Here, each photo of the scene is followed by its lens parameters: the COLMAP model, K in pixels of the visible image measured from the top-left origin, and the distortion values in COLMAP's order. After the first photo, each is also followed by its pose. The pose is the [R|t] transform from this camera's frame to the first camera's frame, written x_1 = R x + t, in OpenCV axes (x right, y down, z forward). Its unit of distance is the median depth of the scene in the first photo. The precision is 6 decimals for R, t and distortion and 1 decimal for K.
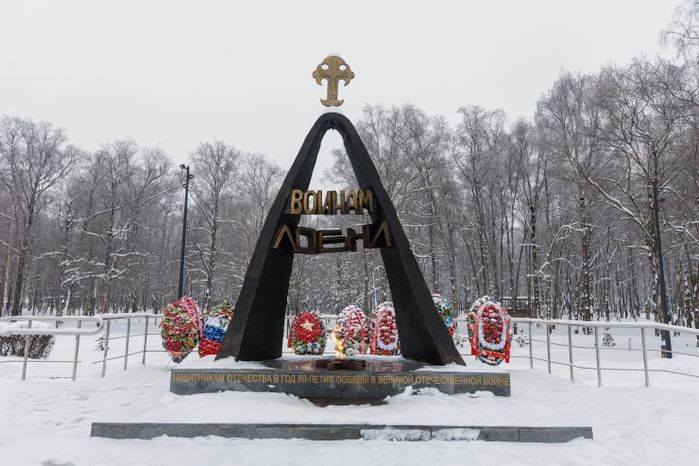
lens RADIAL K [[457.4, 0, 349.5], [0, 457.4, 233.0], [0, 0, 1]] dist [-0.001599, -0.000839]
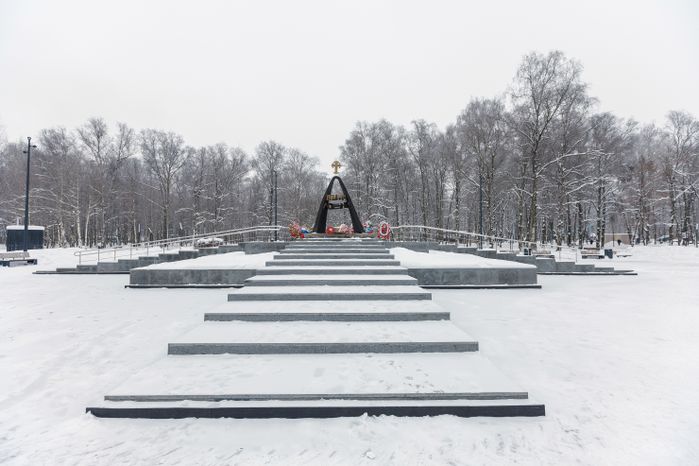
lens RADIAL K [[320.7, 0, 349.5], [0, 320.7, 233.0], [0, 0, 1]] dist [-0.000483, -0.000031]
pose [[0.999811, -0.013937, -0.013589, 0.015007], [0.015600, 0.991238, 0.131162, -0.016183], [0.011642, -0.131349, 0.991268, -0.254601]]
